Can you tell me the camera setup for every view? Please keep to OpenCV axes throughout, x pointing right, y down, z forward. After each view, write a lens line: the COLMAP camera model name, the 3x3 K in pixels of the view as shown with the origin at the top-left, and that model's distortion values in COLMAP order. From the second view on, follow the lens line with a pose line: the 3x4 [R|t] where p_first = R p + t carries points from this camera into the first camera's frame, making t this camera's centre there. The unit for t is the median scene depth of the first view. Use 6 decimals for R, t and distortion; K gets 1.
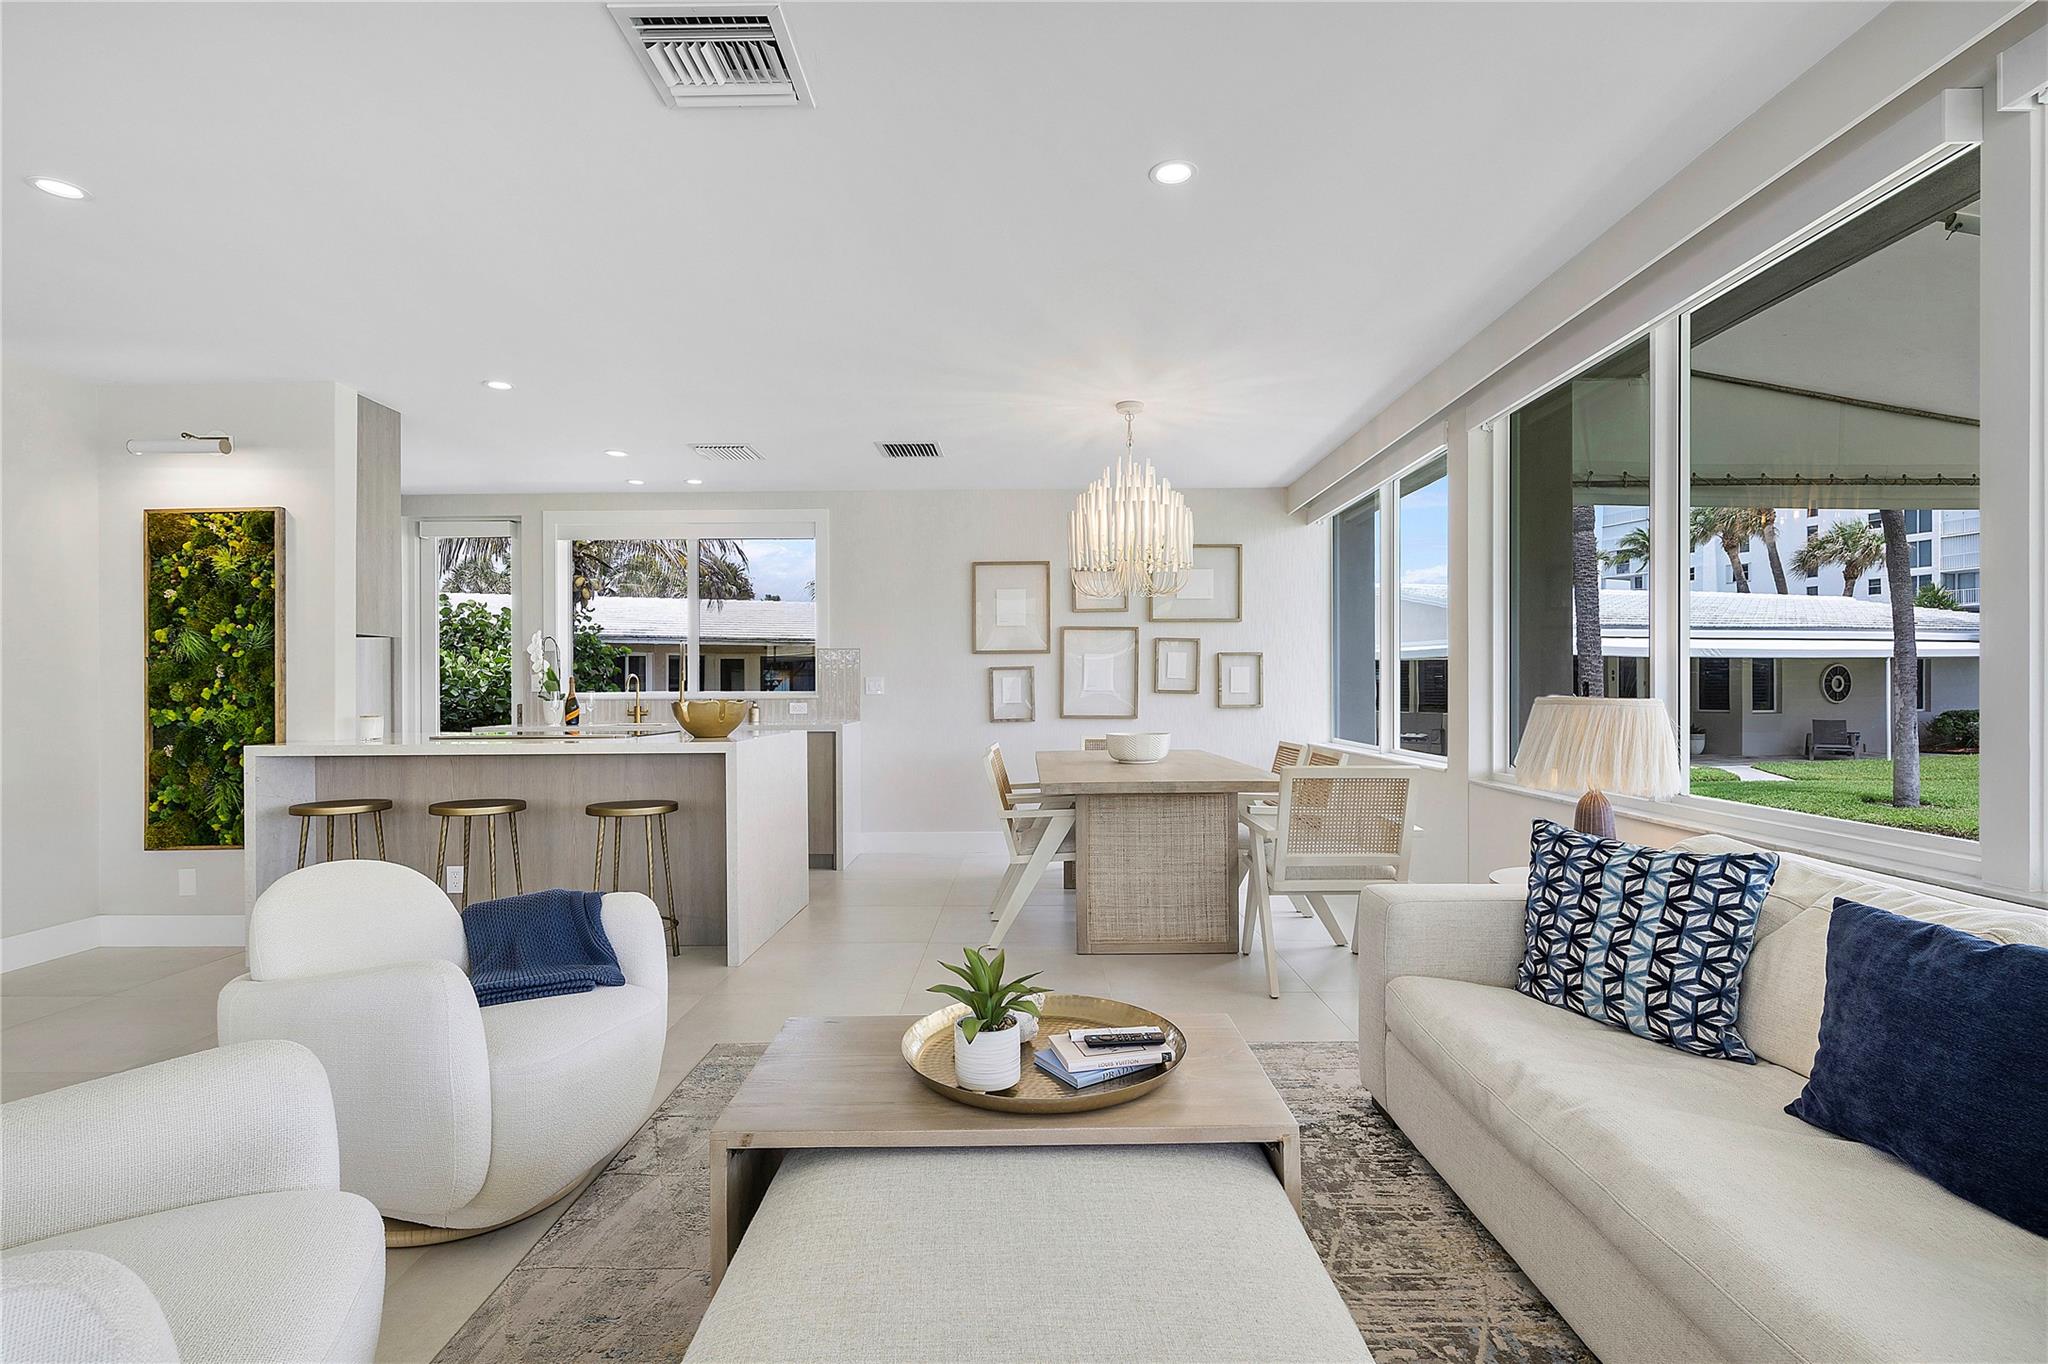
lens RADIAL K [[974.3, 0, 1012.4], [0, 974.3, 683.3], [0, 0, 1]] dist [0.000482, 0.001638]
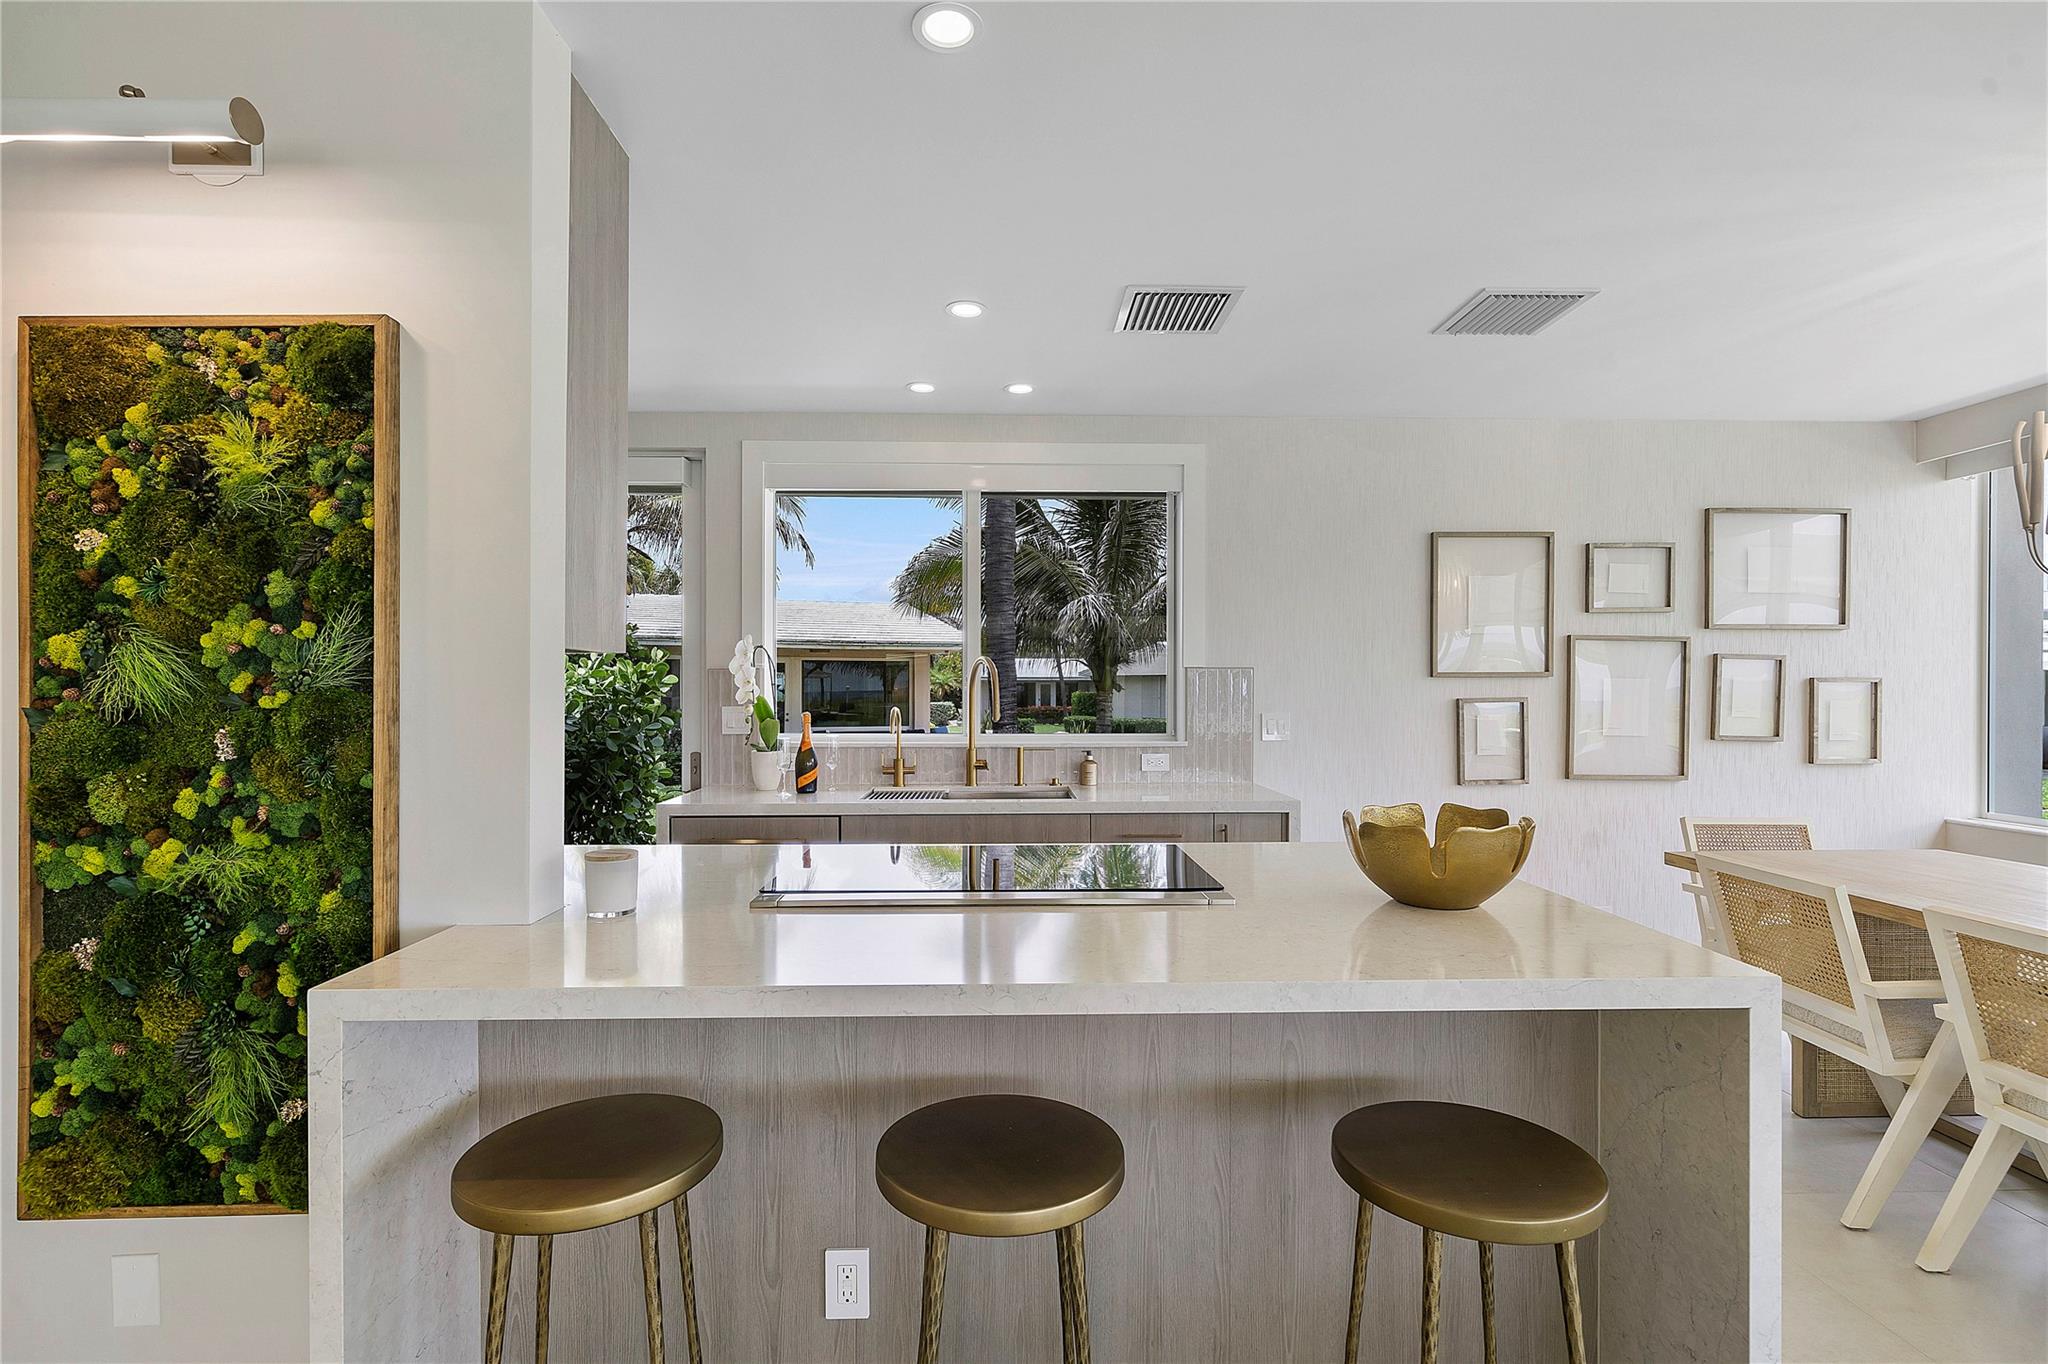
lens RADIAL K [[974.3, 0, 1036.9], [0, 974.3, 689.0], [0, 0, 1]] dist [0.000482, 0.001638]
pose [[0.999415, 0.005807, 0.033690, -0.508746], [-0.005921, 0.999977, 0.003302, -0.037415], [-0.033670, -0.003500, 0.999427, 0.608844]]
